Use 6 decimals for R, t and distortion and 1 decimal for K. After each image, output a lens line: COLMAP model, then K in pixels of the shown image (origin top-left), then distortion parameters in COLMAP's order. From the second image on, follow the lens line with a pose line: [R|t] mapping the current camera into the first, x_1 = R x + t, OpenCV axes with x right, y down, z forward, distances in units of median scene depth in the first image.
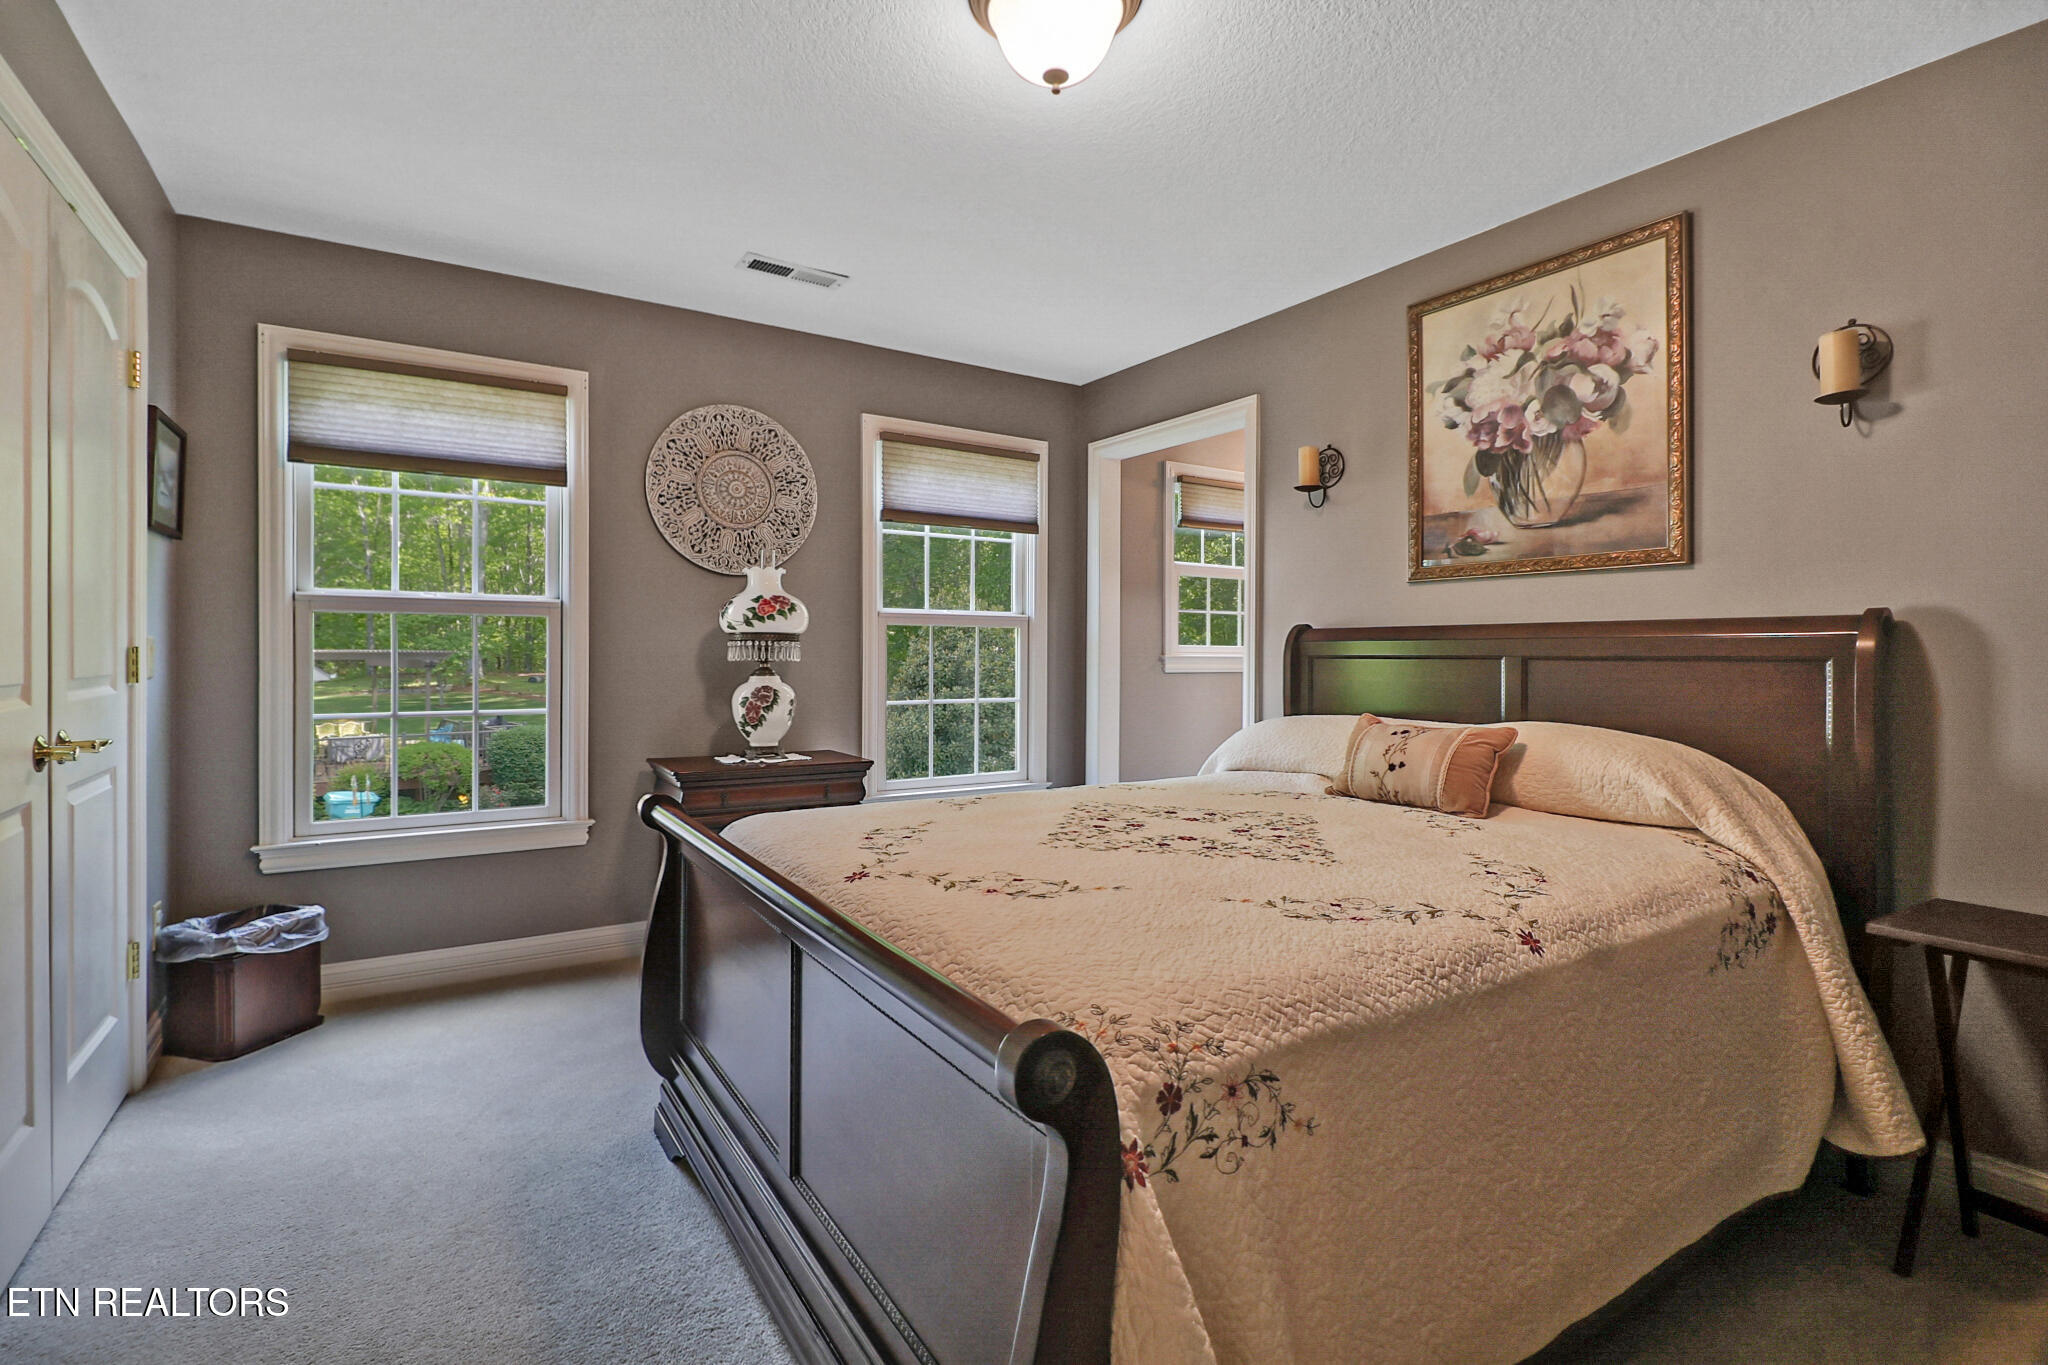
lens RADIAL K [[937.0, 0, 1023.4], [0, 937.0, 672.8], [0, 0, 1]] dist [-0.007967, -0.009446]
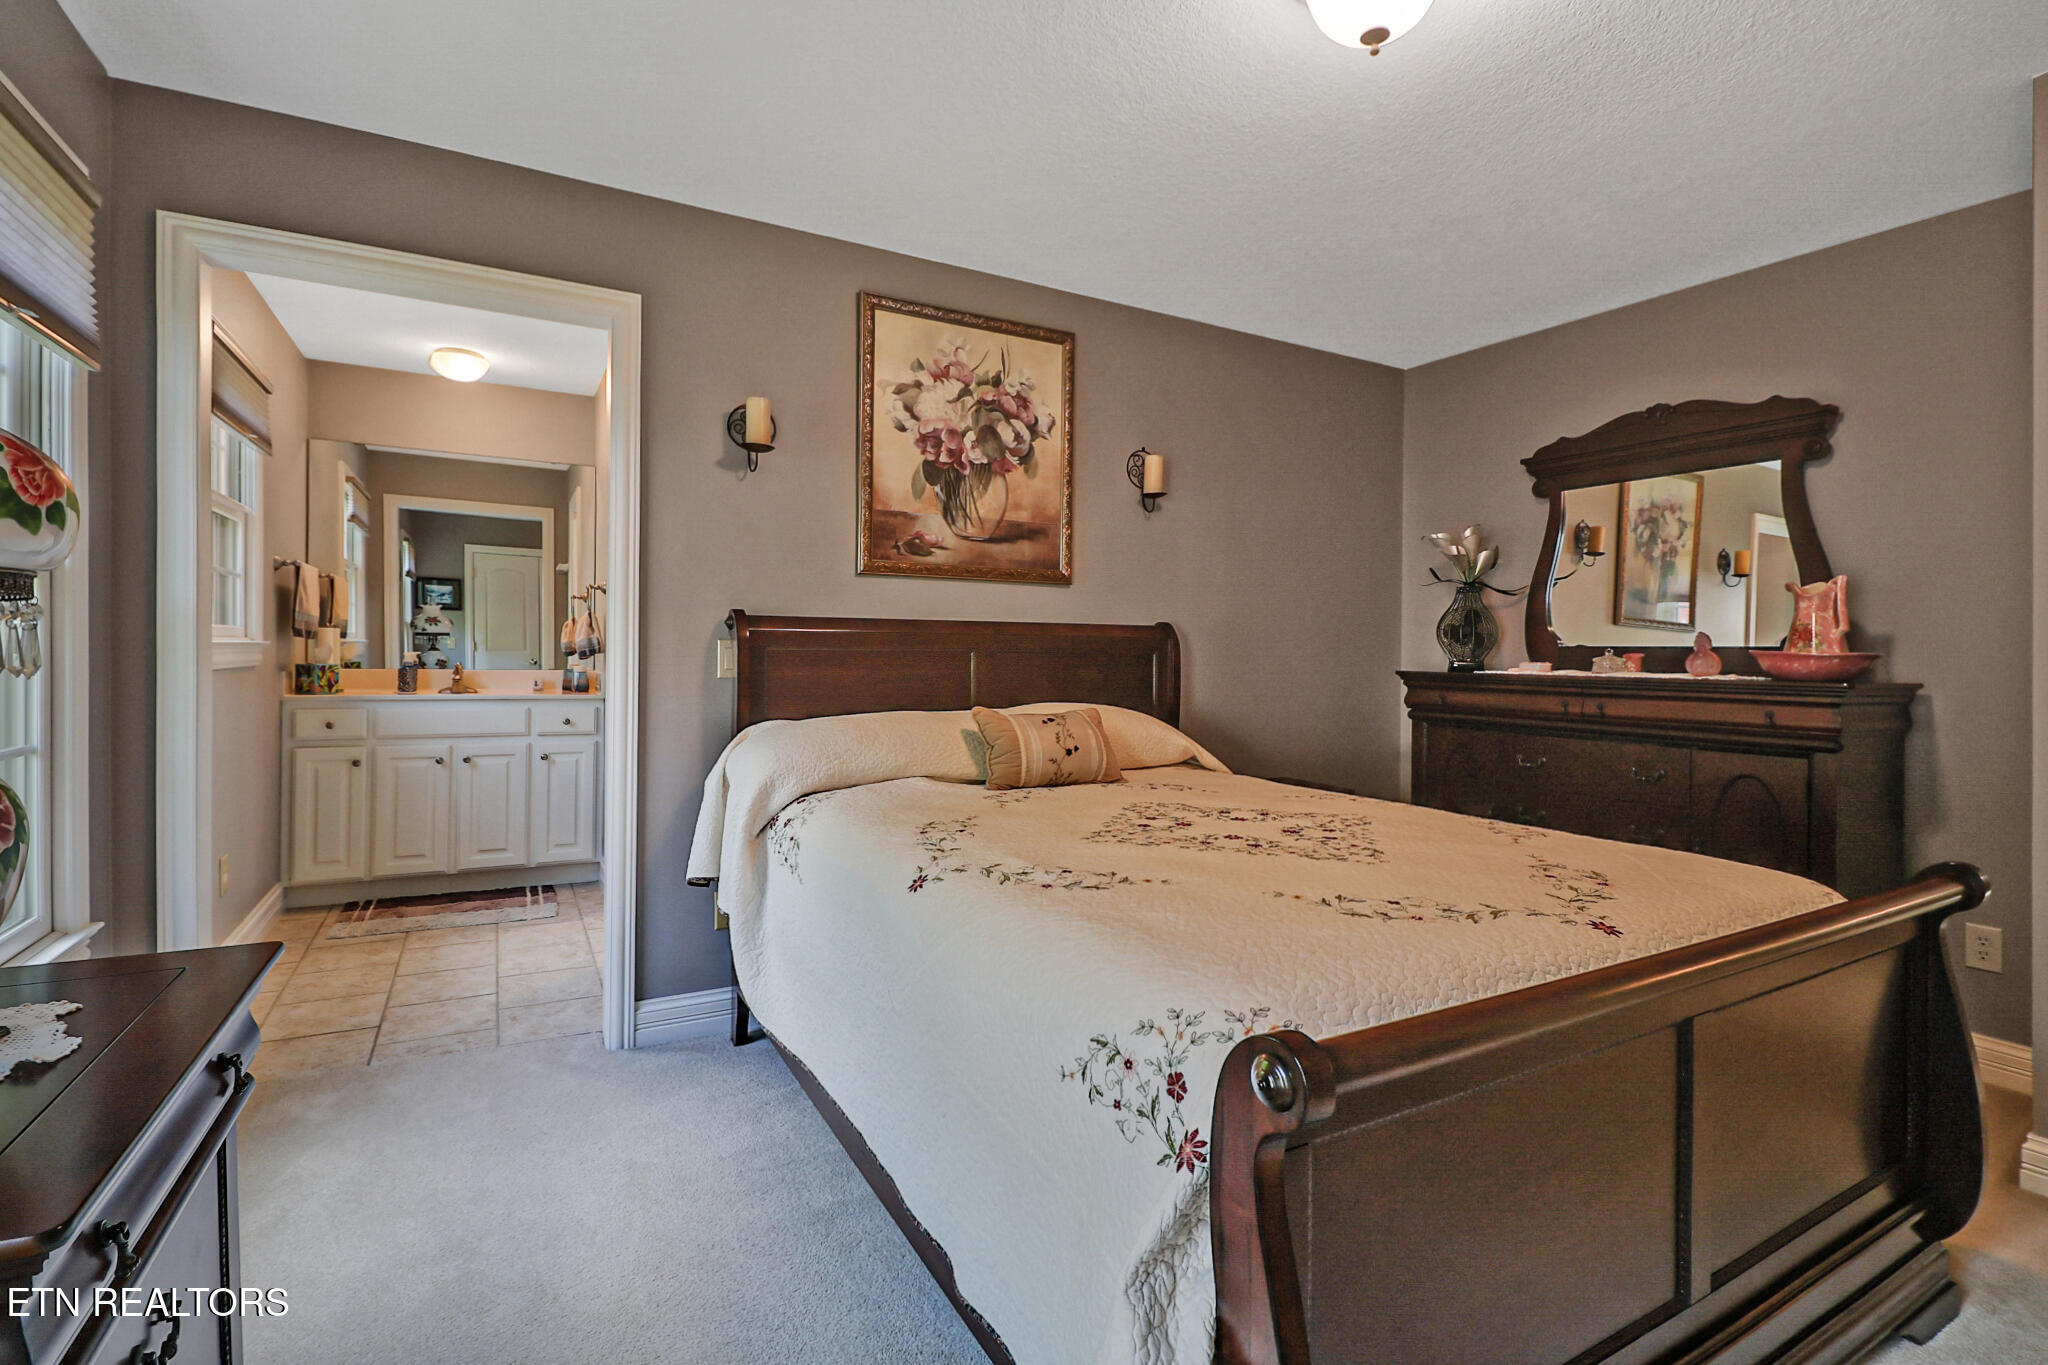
lens RADIAL K [[937.0, 0, 1022.7], [0, 937.0, 660.6], [0, 0, 1]] dist [-0.007967, -0.009446]
pose [[0.073490, -0.017181, 0.997148, -0.620863], [0.009637, 0.999817, 0.016517, -0.022356], [-0.997249, 0.008395, 0.073642, 0.846614]]
